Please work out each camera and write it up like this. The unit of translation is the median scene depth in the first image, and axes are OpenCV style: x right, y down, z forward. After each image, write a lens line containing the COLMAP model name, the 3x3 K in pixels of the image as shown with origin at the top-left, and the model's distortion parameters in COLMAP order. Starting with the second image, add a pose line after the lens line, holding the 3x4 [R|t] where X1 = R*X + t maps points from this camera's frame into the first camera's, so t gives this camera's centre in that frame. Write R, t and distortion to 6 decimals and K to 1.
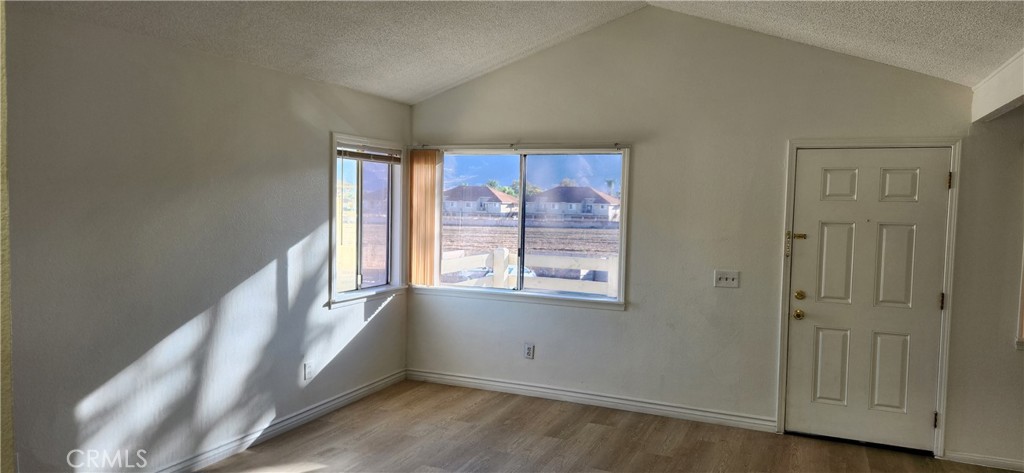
lens RADIAL K [[673.3, 0, 512.0], [0, 673.3, 236.5], [0, 0, 1]] dist [0.087019, -0.089298]
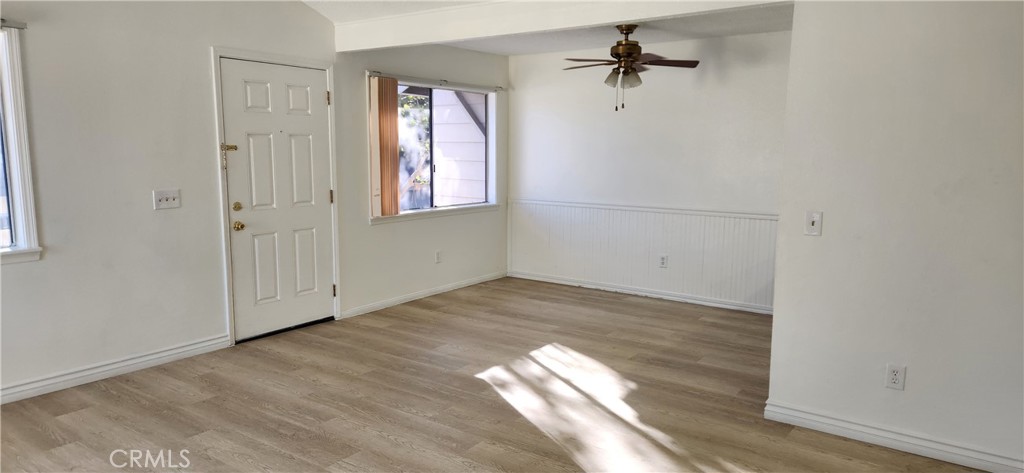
lens RADIAL K [[668.2, 0, 510.6], [0, 668.2, 246.9], [0, 0, 1]] dist [0.088853, -0.088730]
pose [[0.216896, -0.164522, 0.962231, -0.469397], [0.048269, 0.986298, 0.157757, 0.006110], [-0.975001, 0.012229, 0.221865, 0.383541]]
